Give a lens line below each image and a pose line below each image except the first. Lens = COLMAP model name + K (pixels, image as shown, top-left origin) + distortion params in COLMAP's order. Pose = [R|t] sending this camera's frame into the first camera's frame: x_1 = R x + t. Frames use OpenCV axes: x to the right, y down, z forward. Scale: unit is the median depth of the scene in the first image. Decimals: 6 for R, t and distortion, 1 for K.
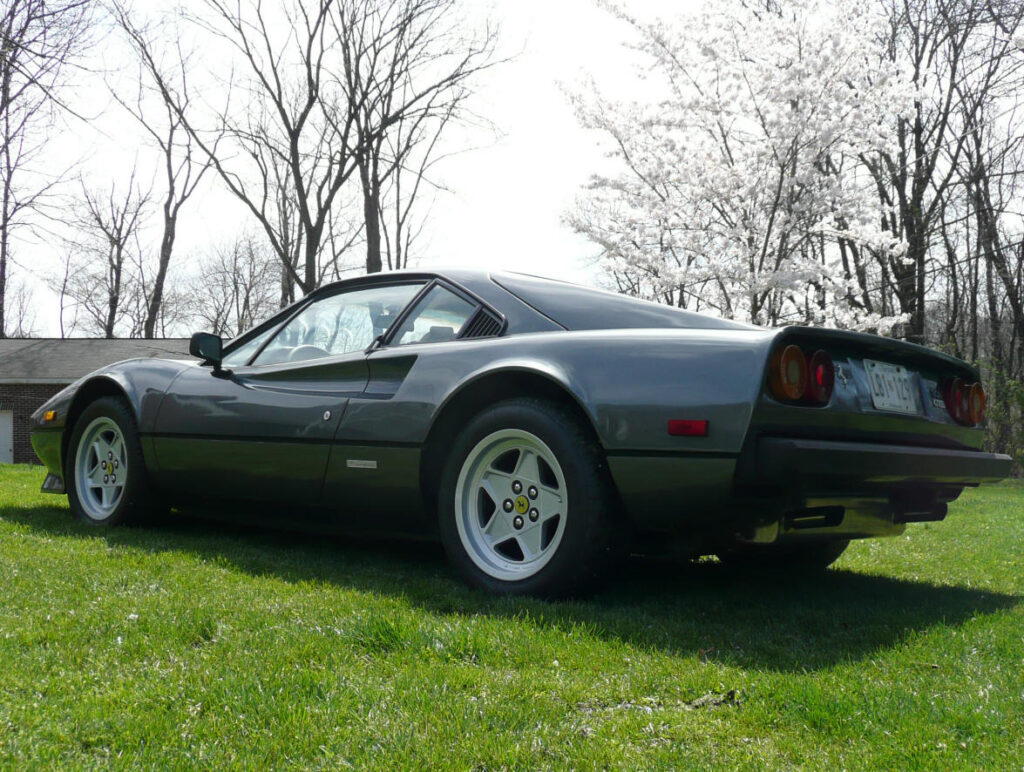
lens RADIAL K [[1067.8, 0, 512.0], [0, 1067.8, 386.0], [0, 0, 1]] dist [-0.040901, 0.027973]
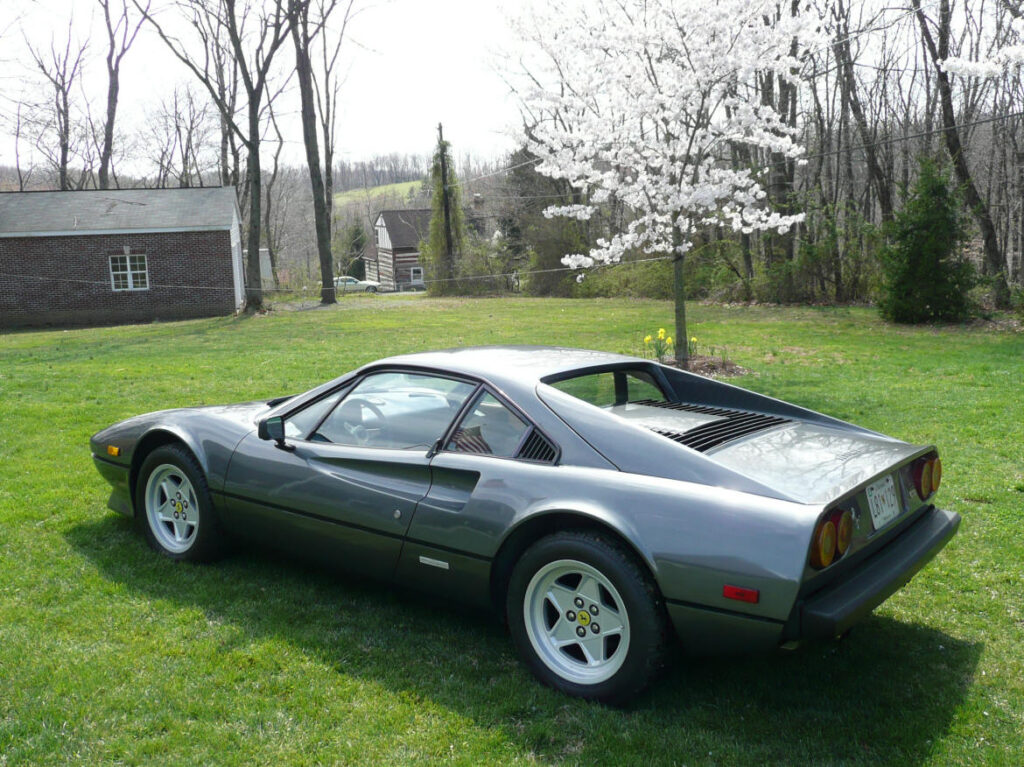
lens RADIAL K [[916.4, 0, 512.0], [0, 916.4, 383.5], [0, 0, 1]] dist [-0.029510, -0.000458]
pose [[0.996047, -0.037313, 0.080611, -0.094906], [0.021676, 0.982162, 0.186782, -0.224104], [-0.086142, -0.184296, 0.979089, 0.032770]]
